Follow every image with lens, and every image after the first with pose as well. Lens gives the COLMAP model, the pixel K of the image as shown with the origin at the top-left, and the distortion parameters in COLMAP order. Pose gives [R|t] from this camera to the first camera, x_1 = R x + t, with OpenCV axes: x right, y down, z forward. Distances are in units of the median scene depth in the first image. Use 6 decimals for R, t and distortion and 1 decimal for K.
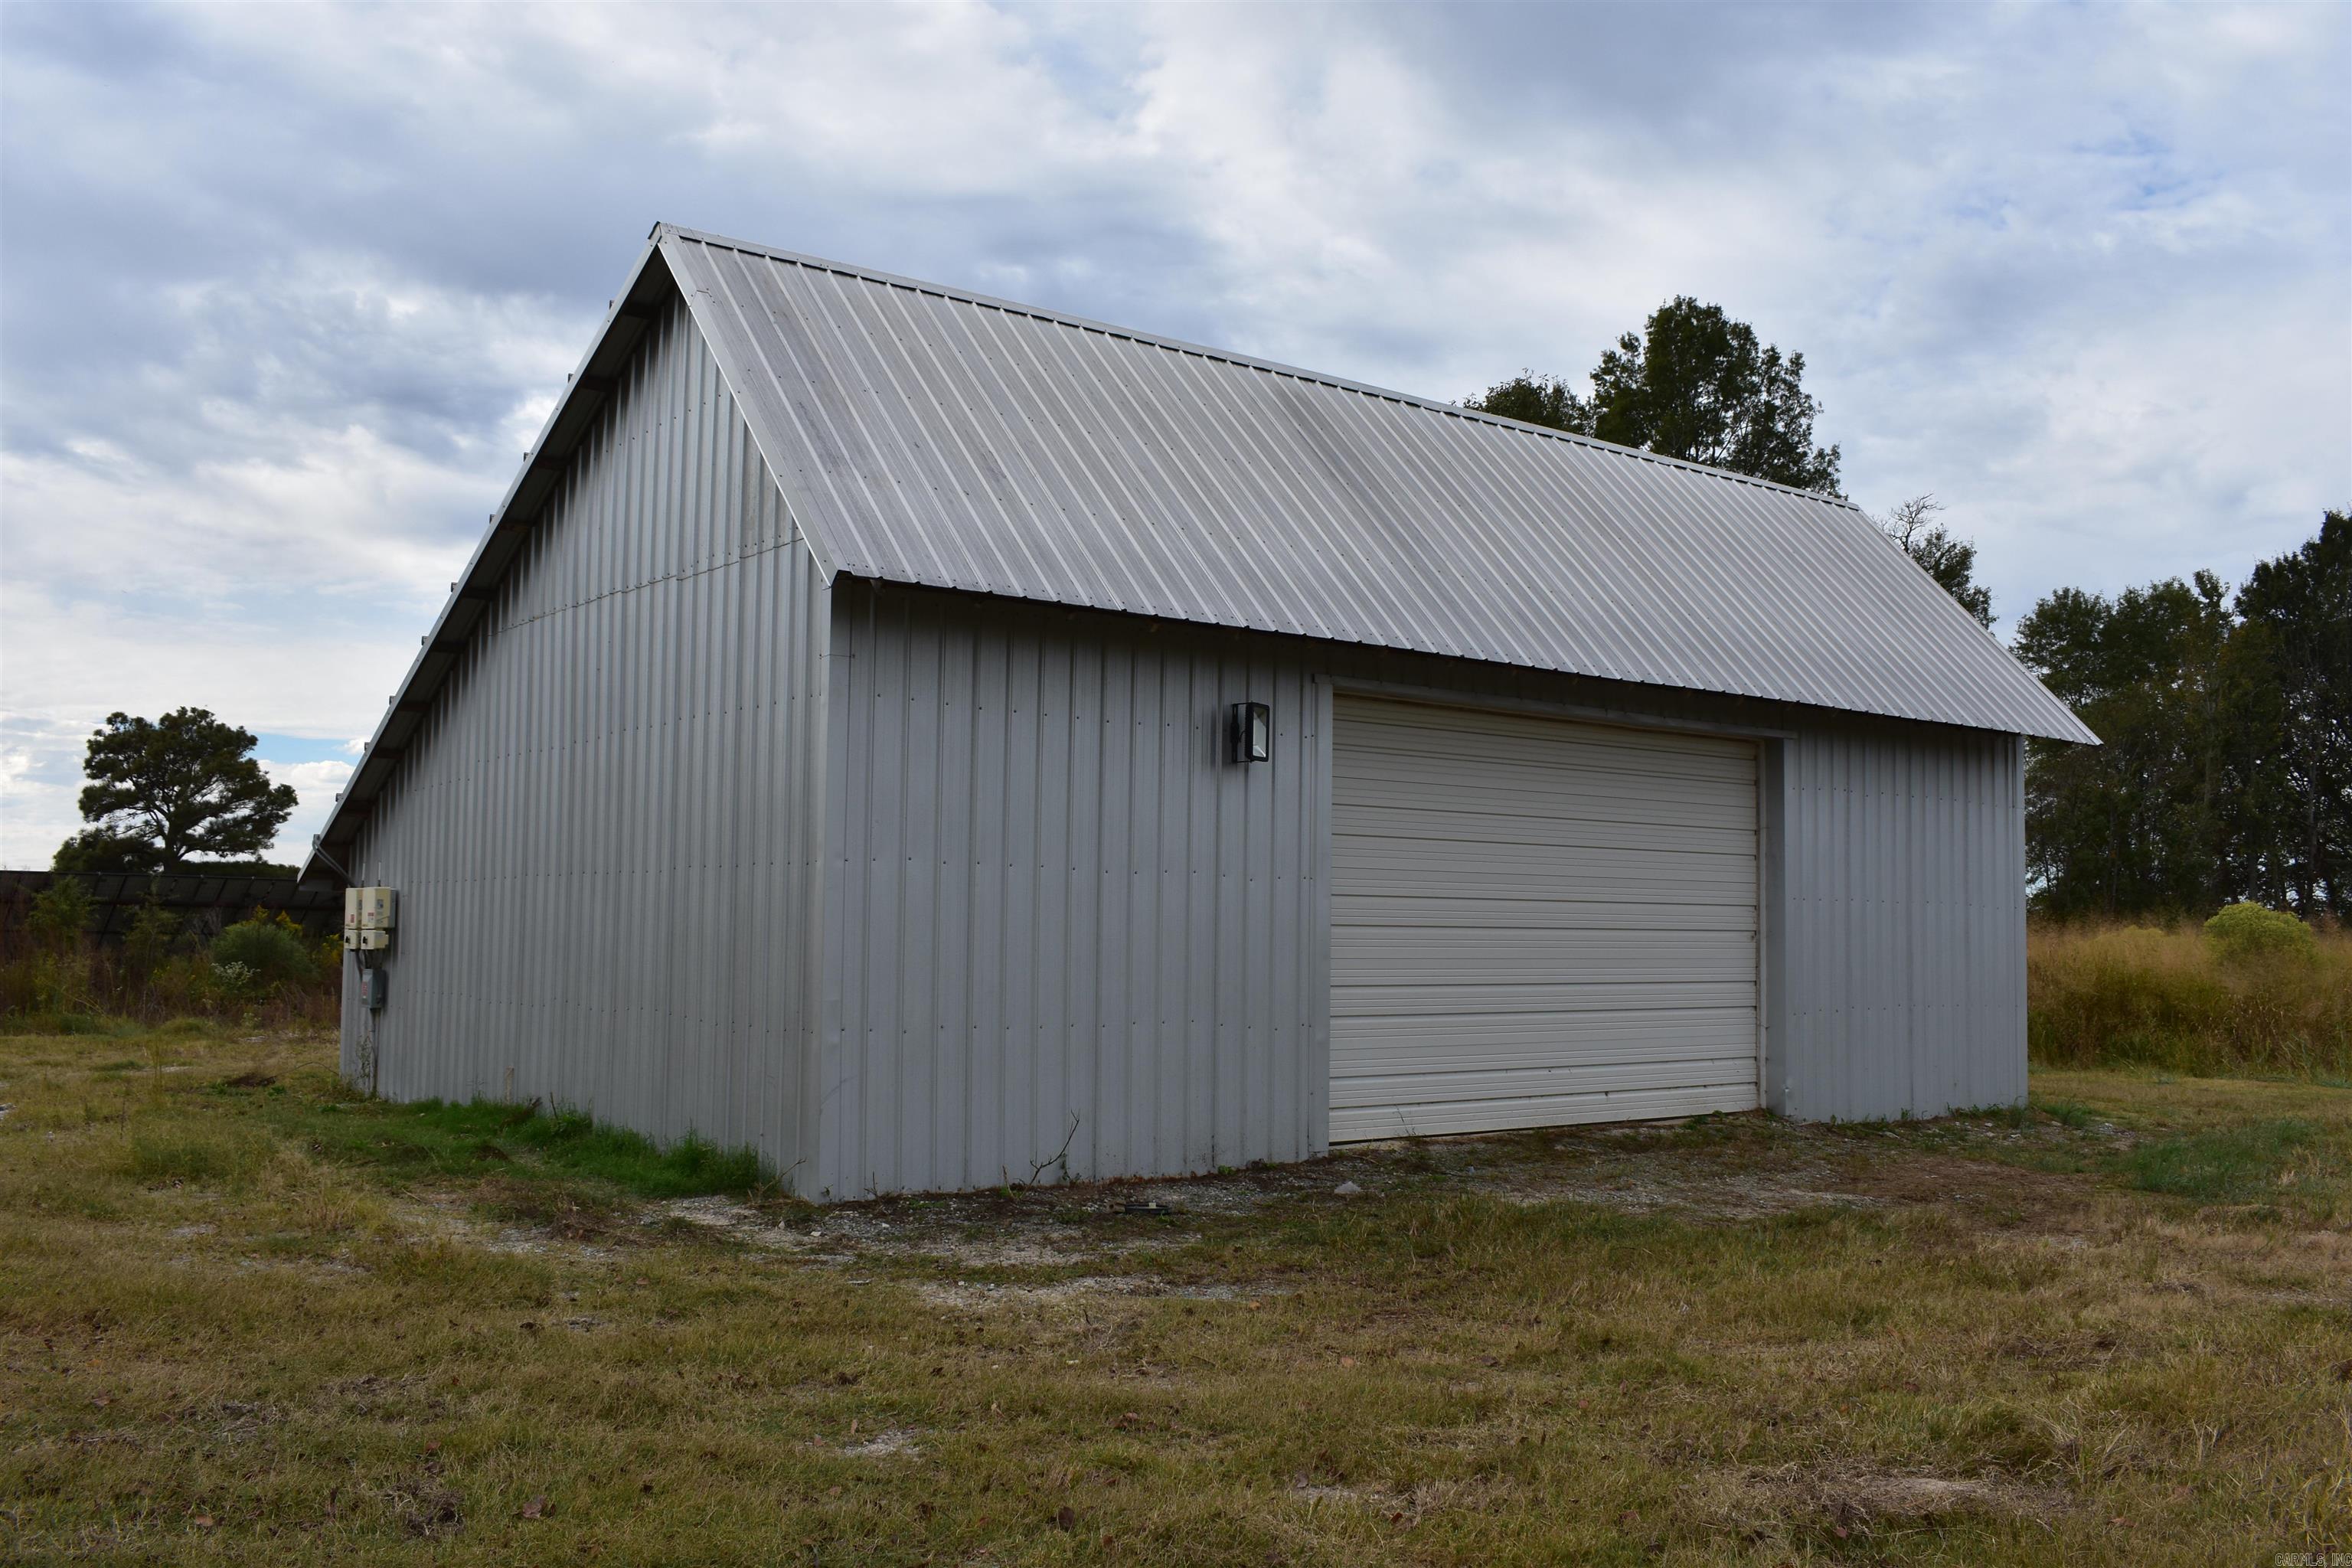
lens RADIAL K [[2066.0, 0, 1176.0], [0, 2066.0, 784.0], [0, 0, 1]] dist [-0.075996, -0.016562]
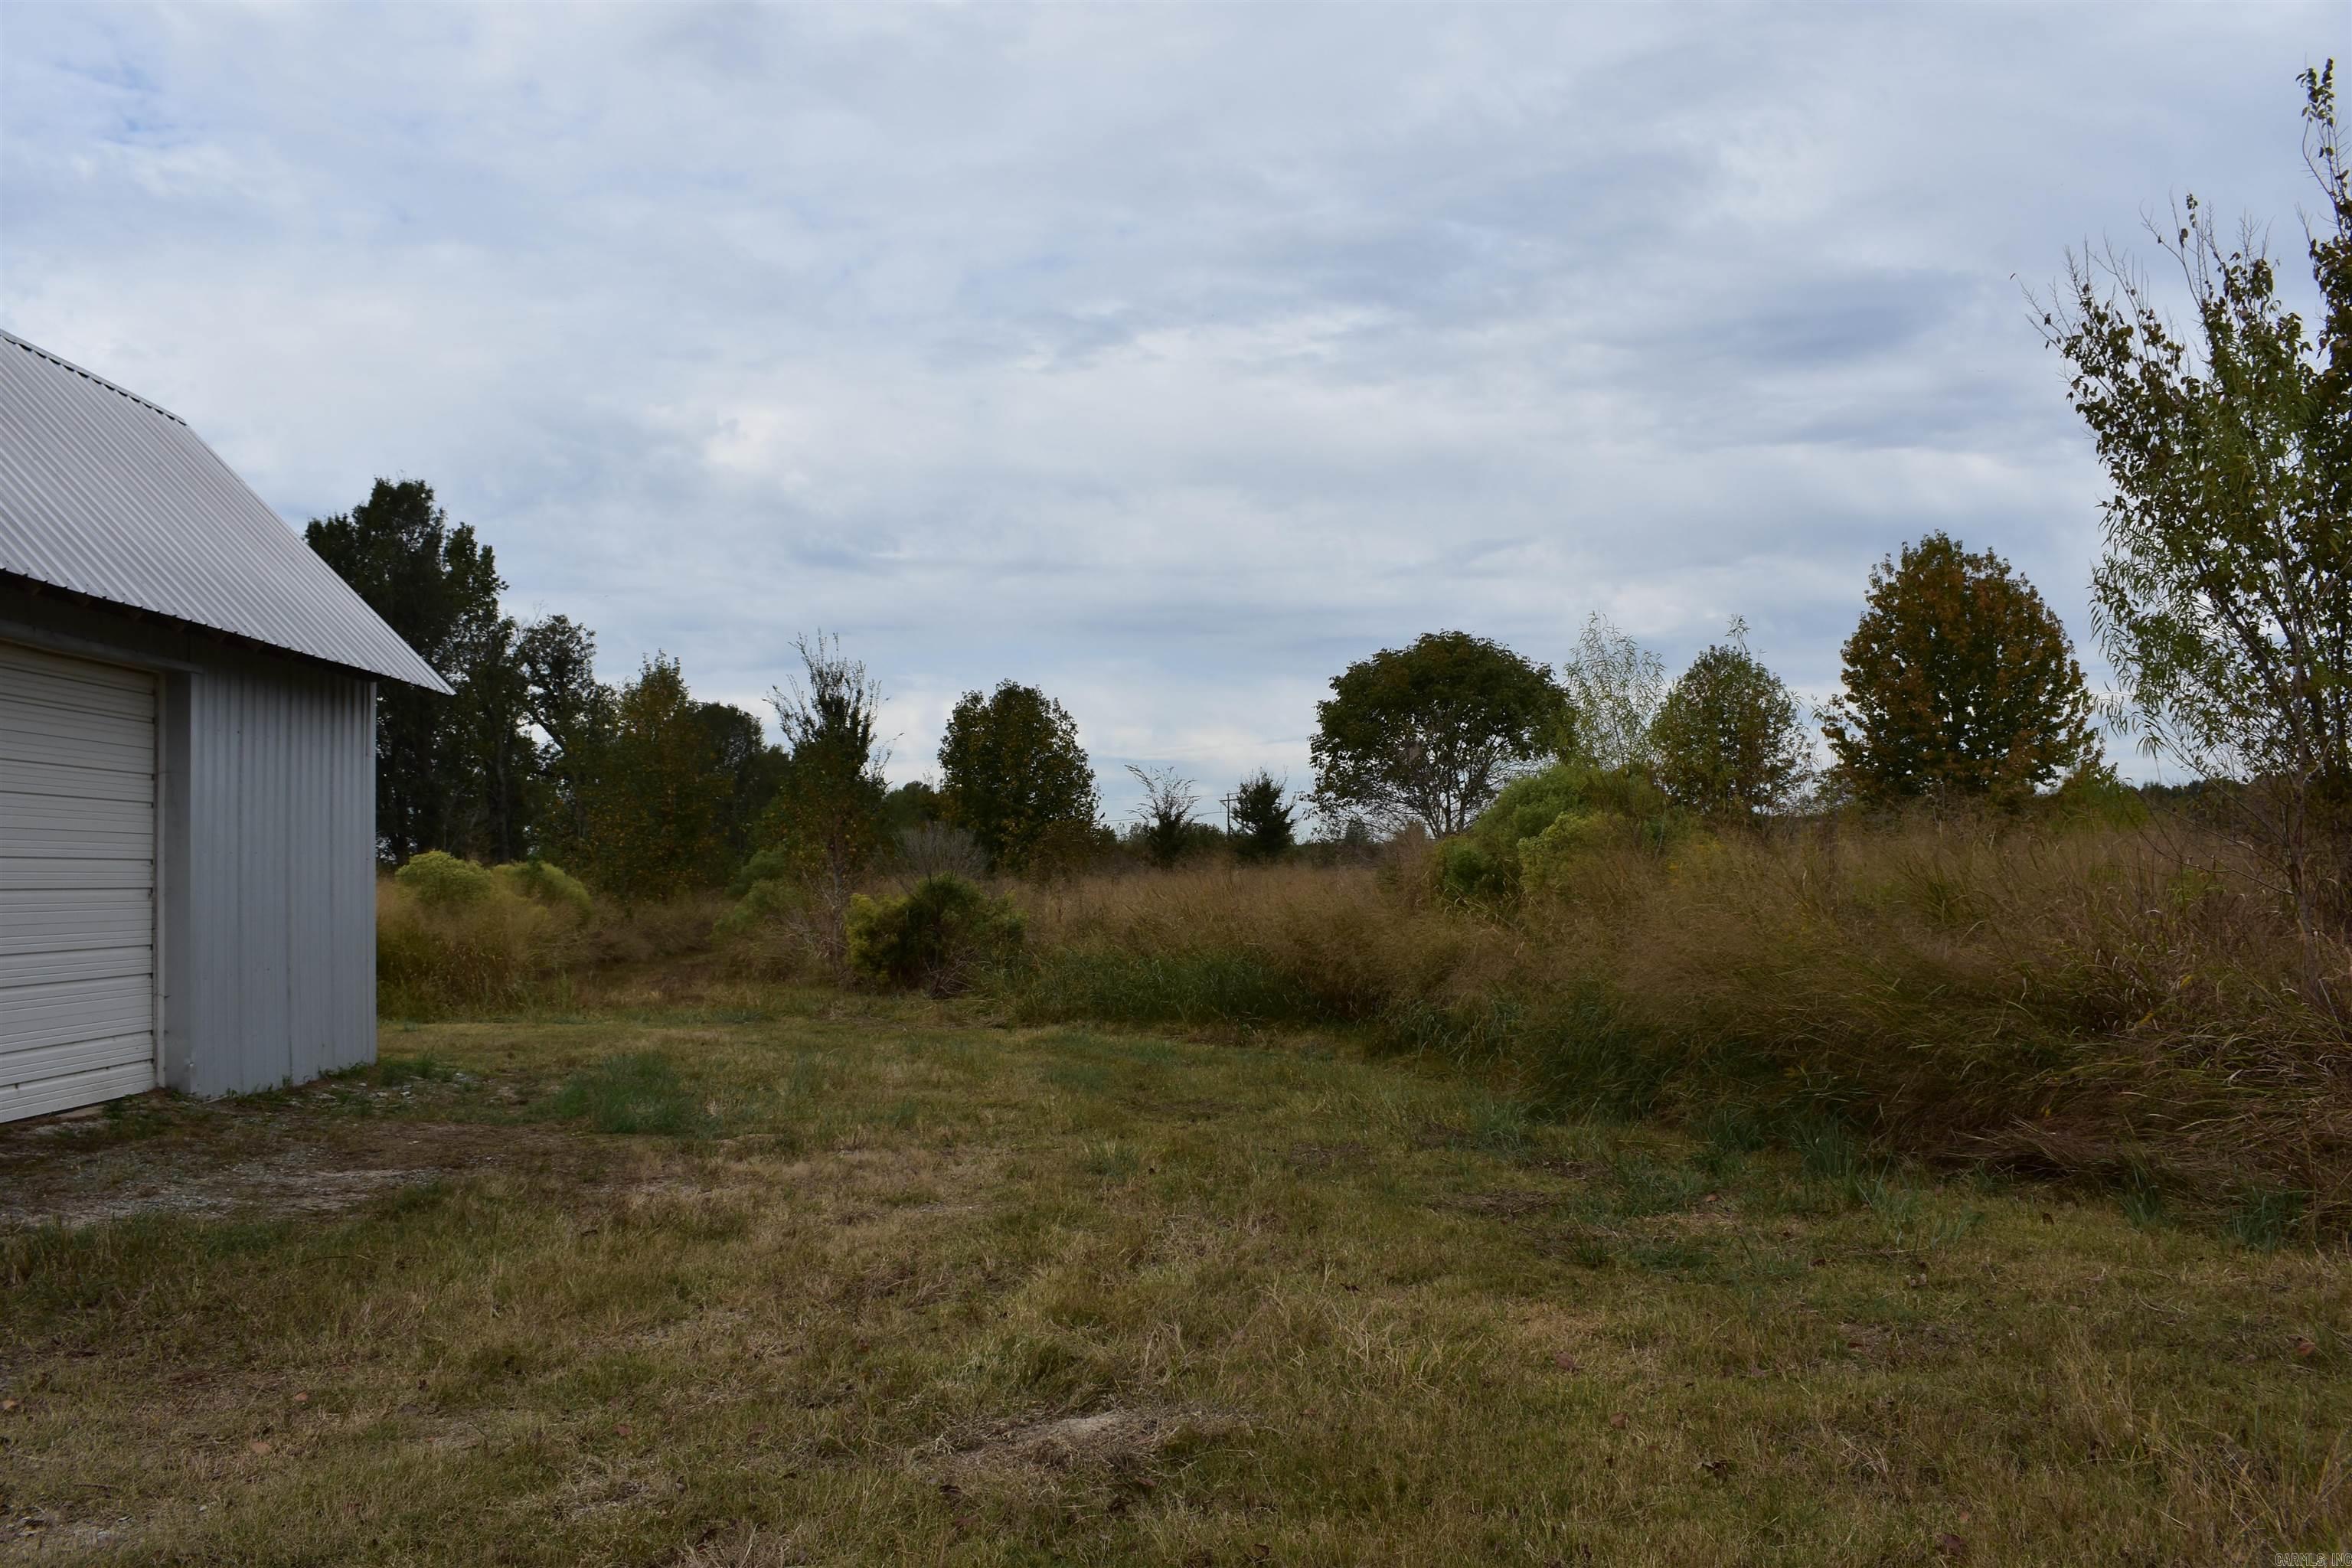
lens RADIAL K [[2066.0, 0, 1176.0], [0, 2066.0, 784.0], [0, 0, 1]] dist [-0.075996, -0.016562]
pose [[0.571407, 0.015570, 0.820519, -0.178387], [-0.036390, 0.999317, 0.006379, 0.005075], [-0.819860, -0.033504, 0.571583, 0.139965]]
